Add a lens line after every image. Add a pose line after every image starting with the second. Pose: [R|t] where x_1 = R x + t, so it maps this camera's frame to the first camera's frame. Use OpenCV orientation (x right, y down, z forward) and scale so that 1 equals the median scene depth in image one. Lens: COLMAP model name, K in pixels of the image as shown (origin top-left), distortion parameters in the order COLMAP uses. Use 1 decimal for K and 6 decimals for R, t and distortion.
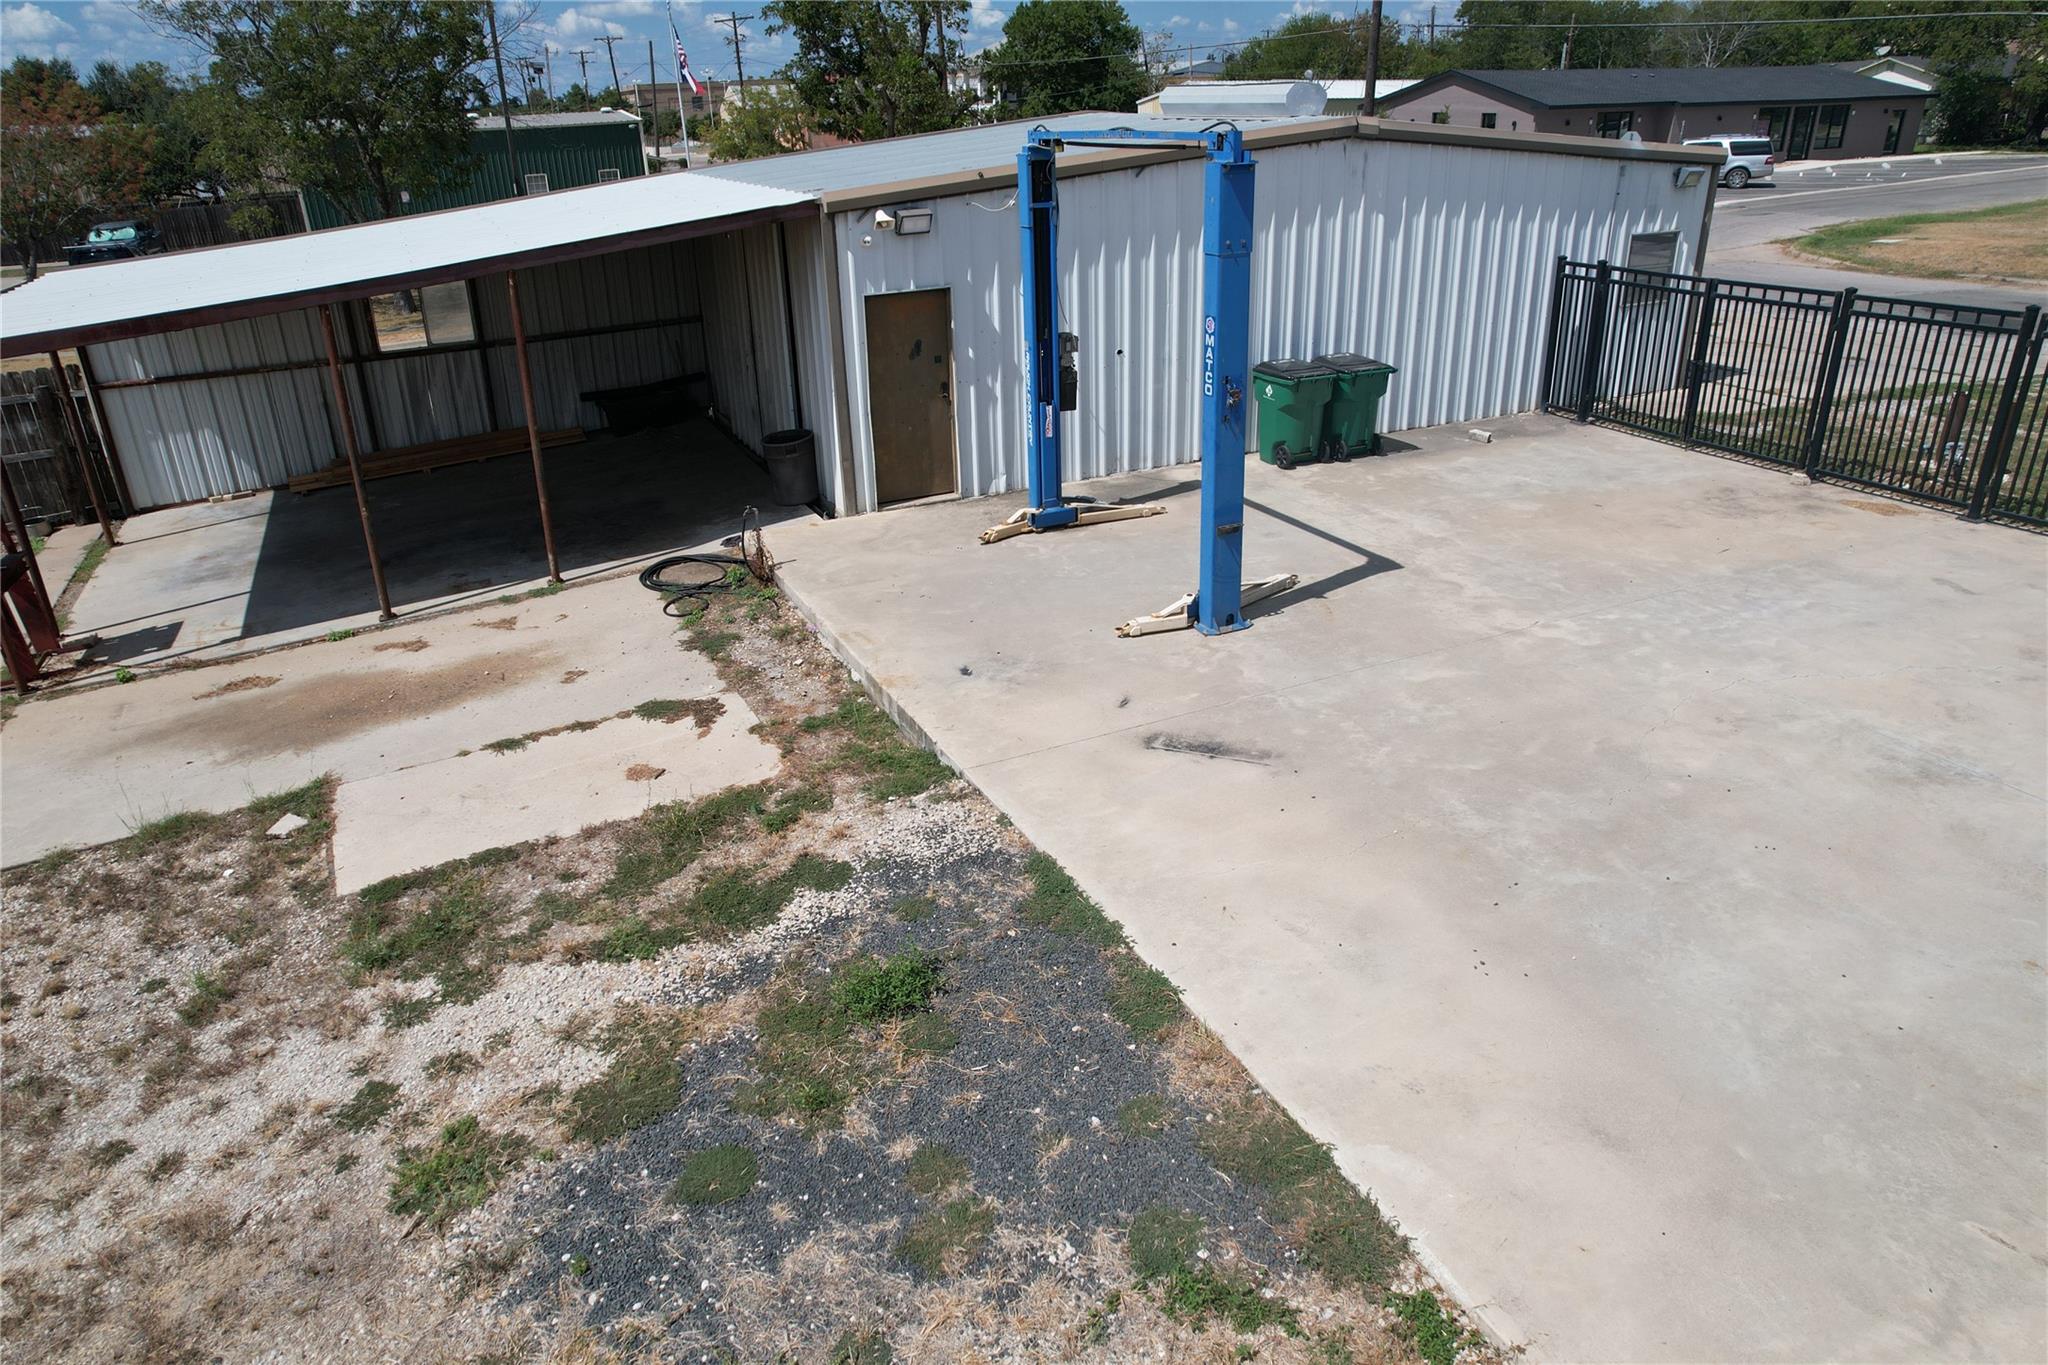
lens RADIAL K [[1304.8, 0, 1022.3], [0, 1304.8, 682.0], [0, 0, 1]] dist [-0.068137, 0.061373]
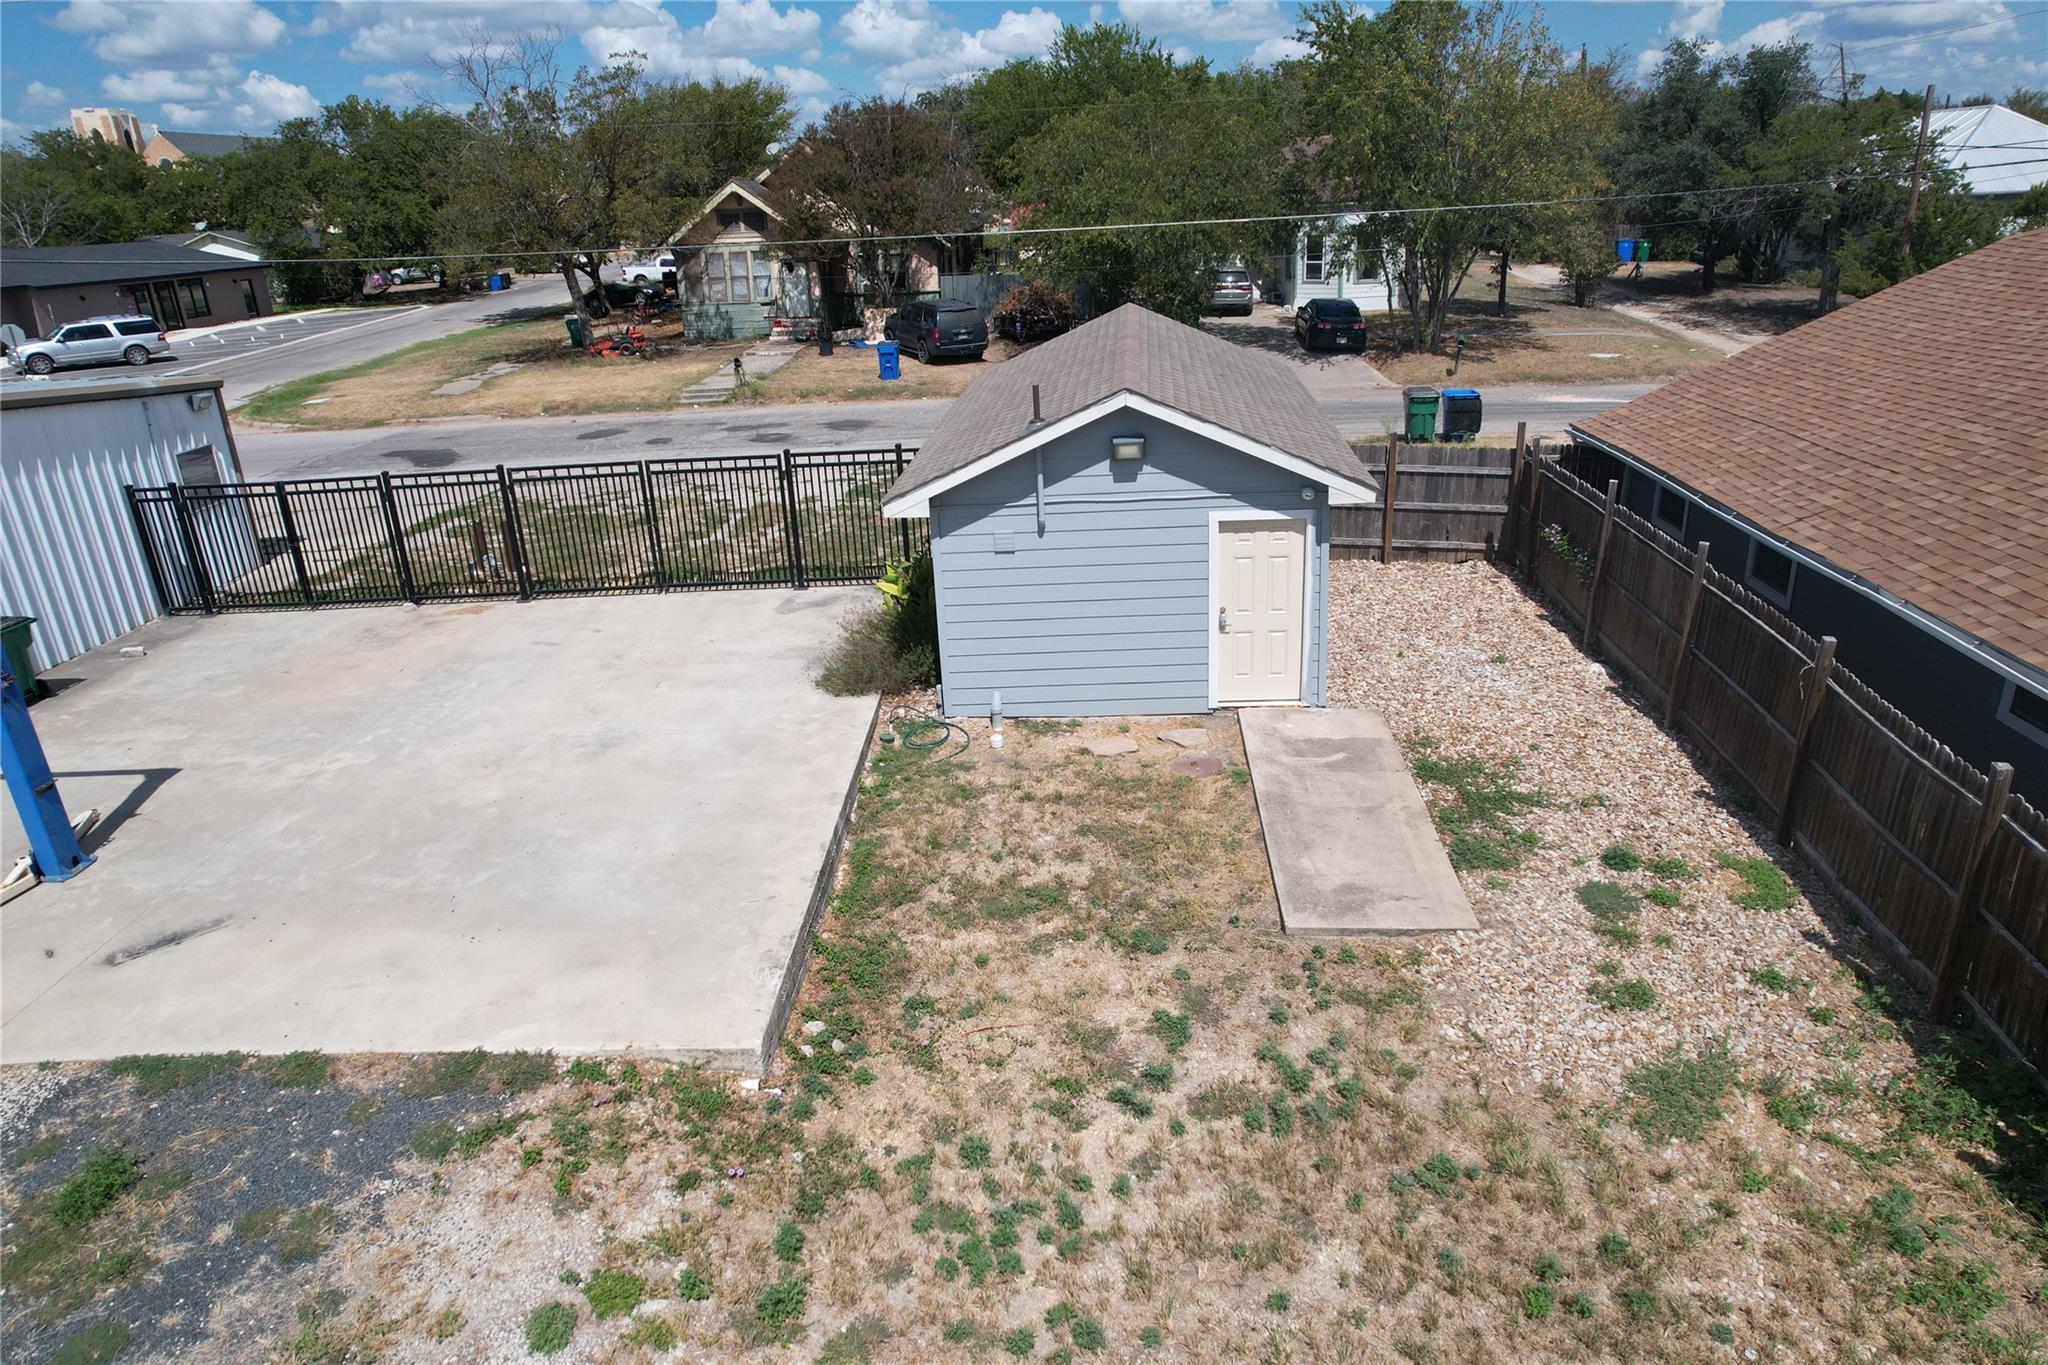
lens RADIAL K [[1304.8, 0, 1026.0], [0, 1304.8, 690.1], [0, 0, 1]] dist [-0.068137, 0.061373]
pose [[0.450391, -0.322482, 0.832559, -0.295624], [0.398741, 0.906983, 0.135601, -0.003494], [-0.798845, 0.270902, 0.537083, -0.258495]]
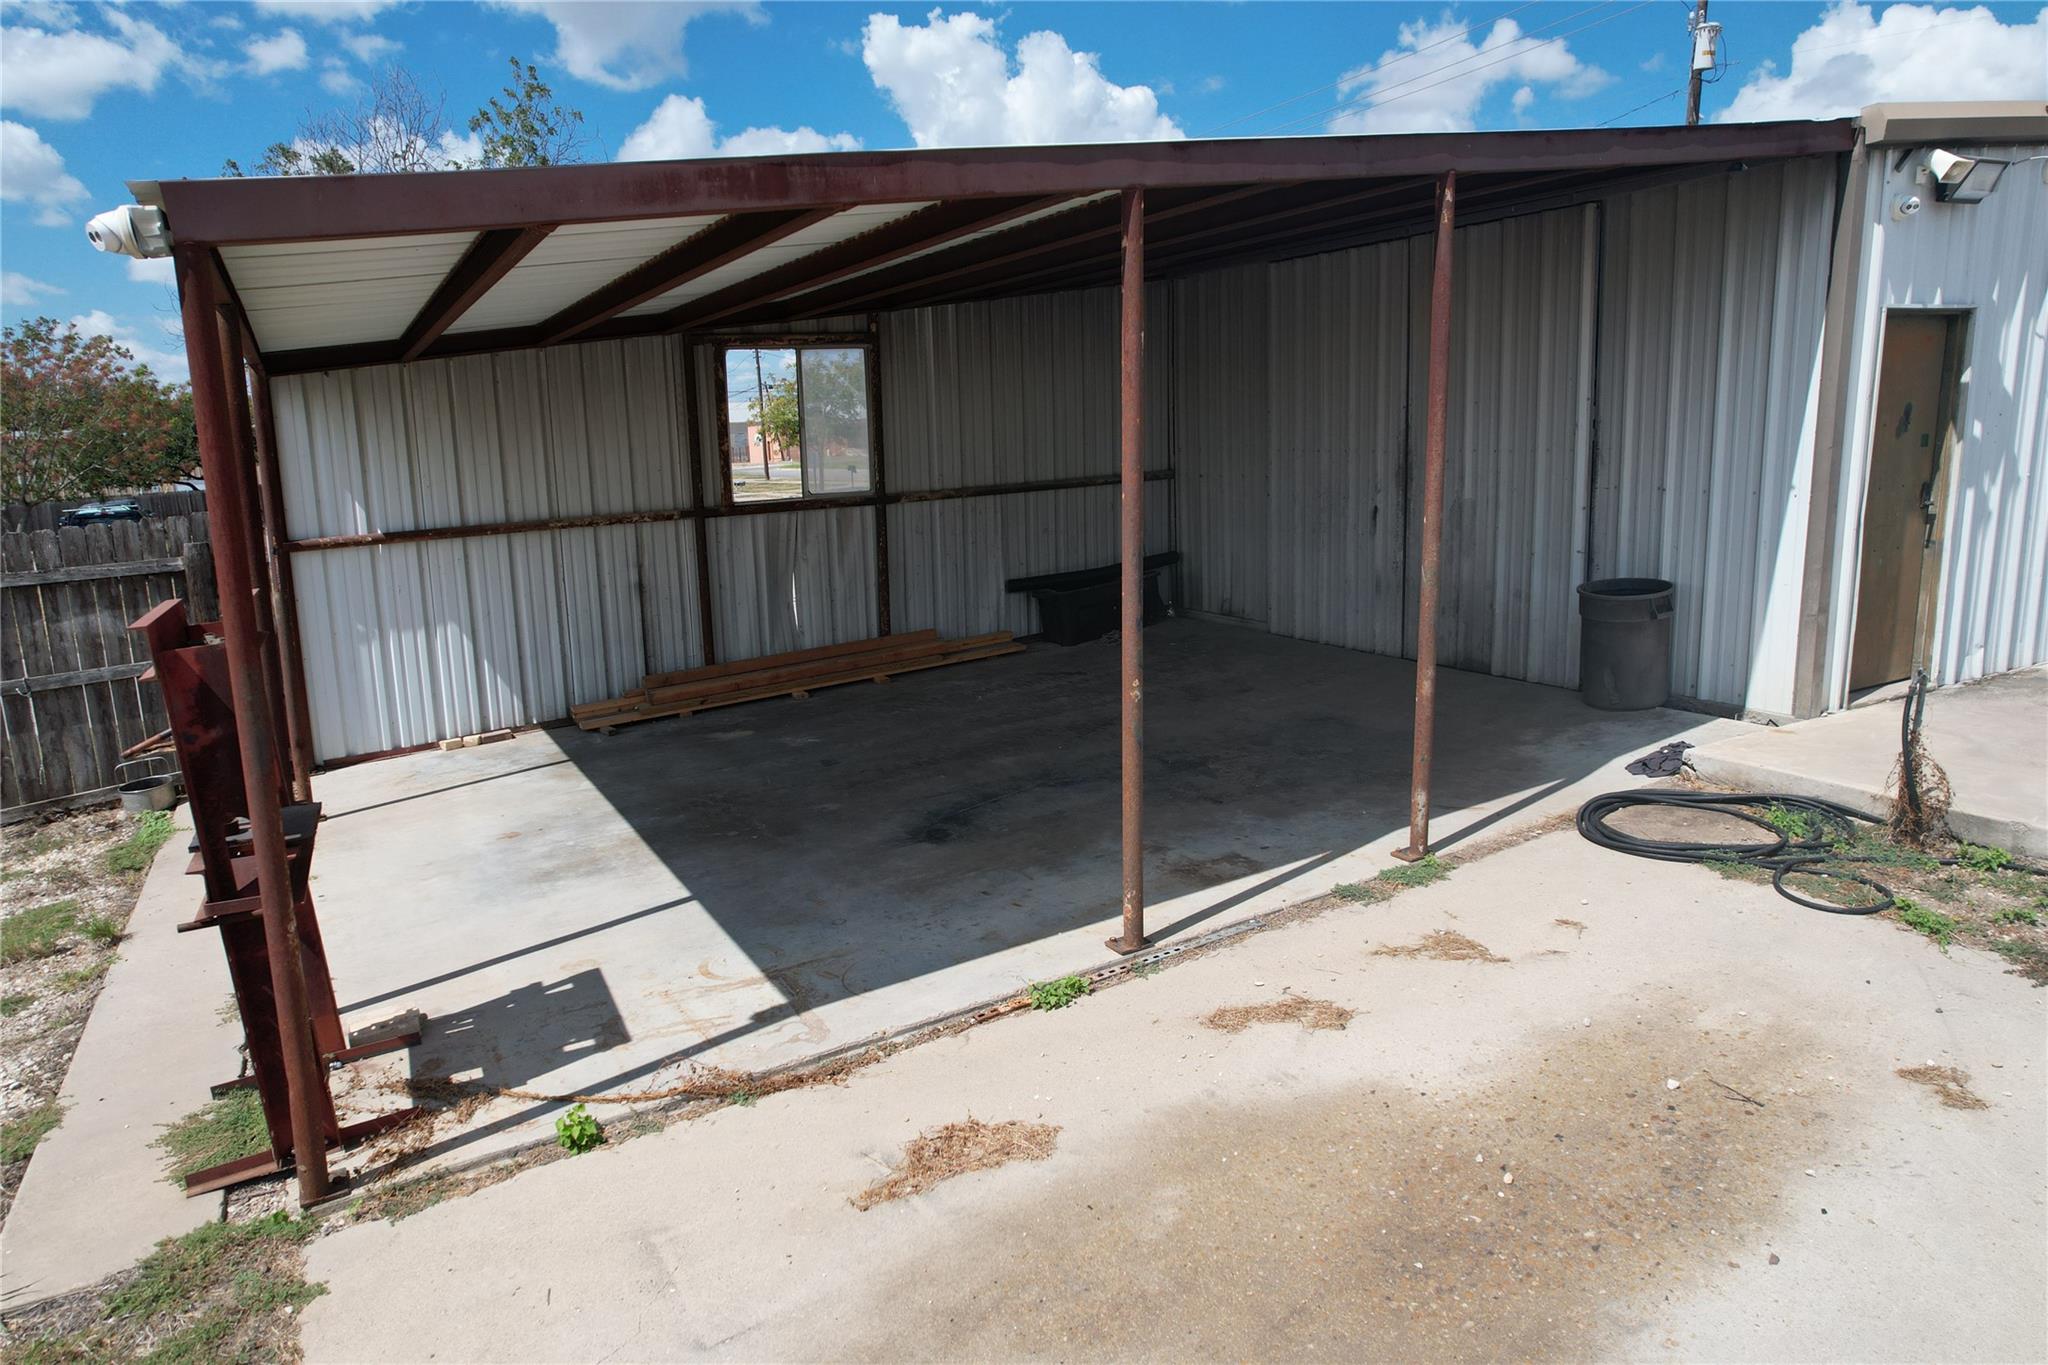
lens RADIAL K [[1304.8, 0, 1010.8], [0, 1304.8, 675.8], [0, 0, 1]] dist [-0.068137, 0.061373]
pose [[0.998178, -0.022401, 0.056021, -0.541445], [0.035124, 0.970708, -0.237682, -0.034796], [-0.049055, 0.239217, 0.969726, 0.554736]]
